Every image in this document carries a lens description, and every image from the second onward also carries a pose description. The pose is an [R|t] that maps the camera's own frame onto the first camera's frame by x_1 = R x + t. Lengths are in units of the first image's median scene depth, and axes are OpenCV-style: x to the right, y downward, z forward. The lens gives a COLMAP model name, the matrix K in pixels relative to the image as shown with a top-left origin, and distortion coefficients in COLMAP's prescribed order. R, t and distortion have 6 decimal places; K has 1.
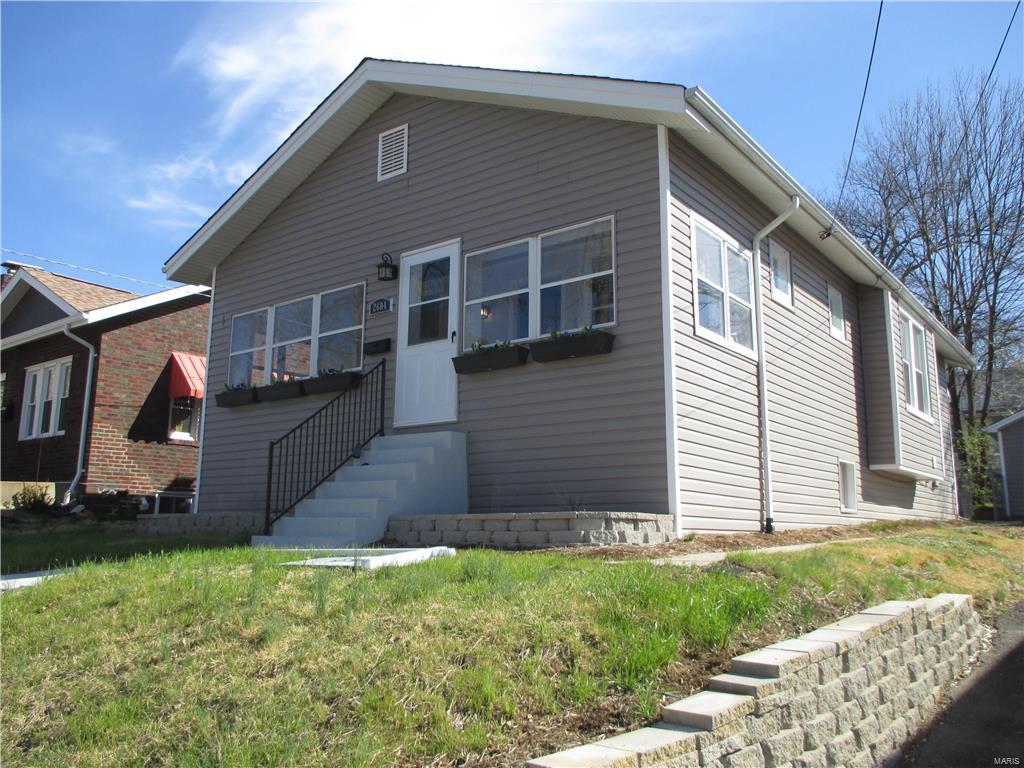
lens RADIAL K [[838.8, 0, 512.0], [0, 838.8, 384.0], [0, 0, 1]] dist [-0.001298, 0.000961]
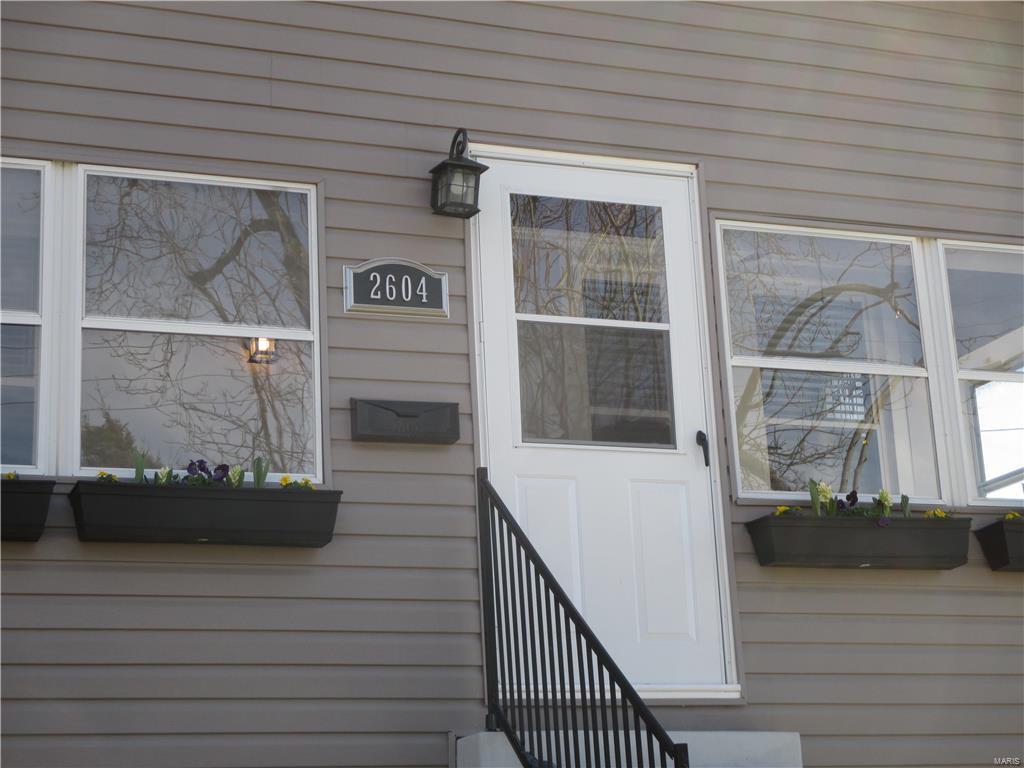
lens RADIAL K [[1996.3, 0, 512.0], [0, 1996.3, 384.0], [0, 0, 1]] dist [0.004742, 0.025192]
pose [[0.531024, 0.208491, 0.821307, -0.727885], [-0.096458, 0.977830, -0.185859, 0.070918], [-0.841848, 0.019474, 0.539363, 0.593607]]
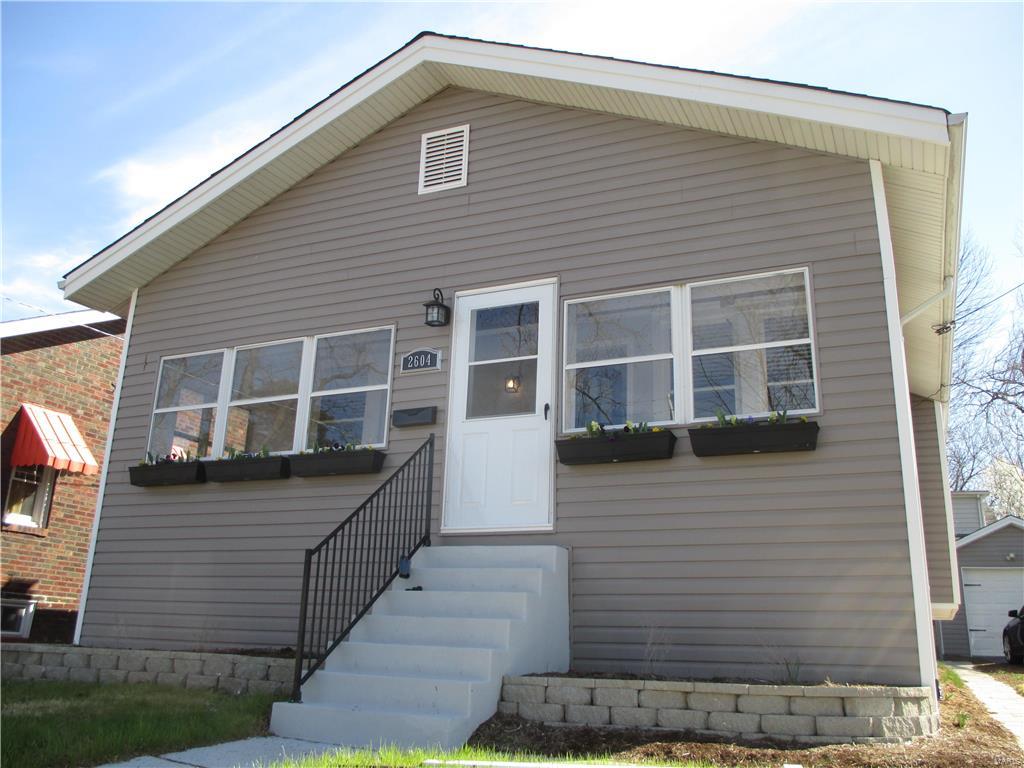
lens RADIAL K [[892.4, 0, 512.0], [0, 892.4, 384.0], [0, 0, 1]] dist [-0.040326, 0.001726]
pose [[0.972270, 0.091093, 0.215389, -0.247646], [-0.066724, 0.990789, -0.117832, 0.011524], [-0.224139, 0.100193, 0.969393, 0.252412]]
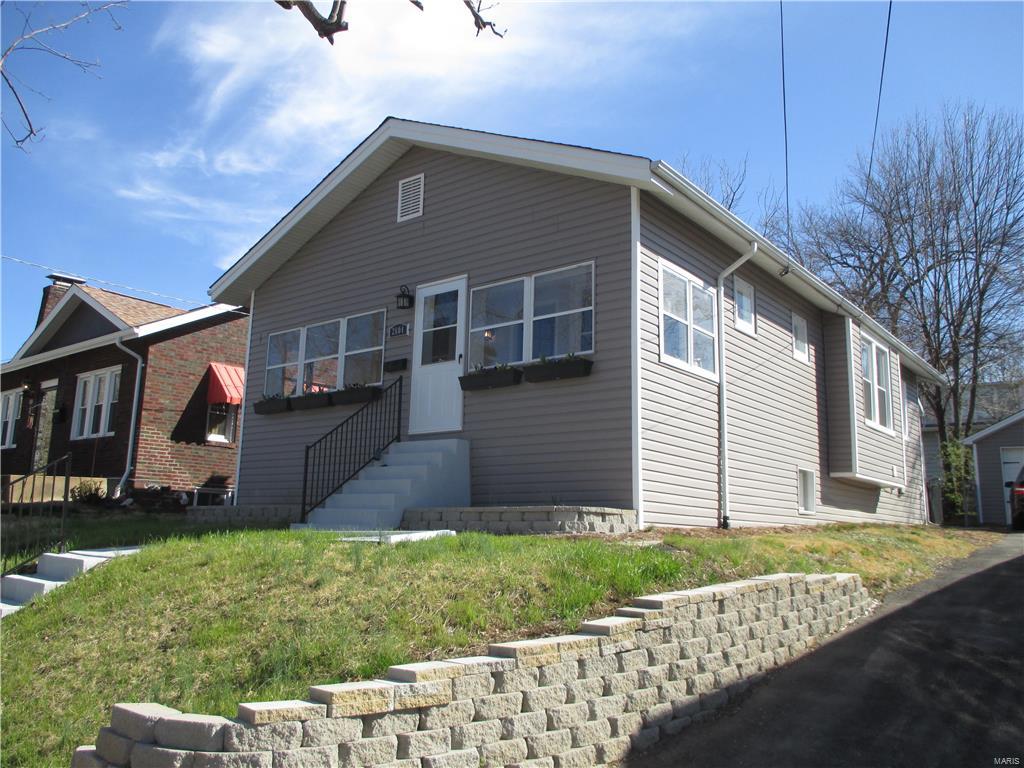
lens RADIAL K [[838.8, 0, 512.0], [0, 838.8, 384.0], [0, 0, 1]] dist [-0.001298, 0.000961]
pose [[0.999795, 0.012530, -0.015930, 0.020946], [-0.012609, 0.999909, -0.004877, -0.014625], [0.015867, 0.005076, 0.999861, -0.167012]]
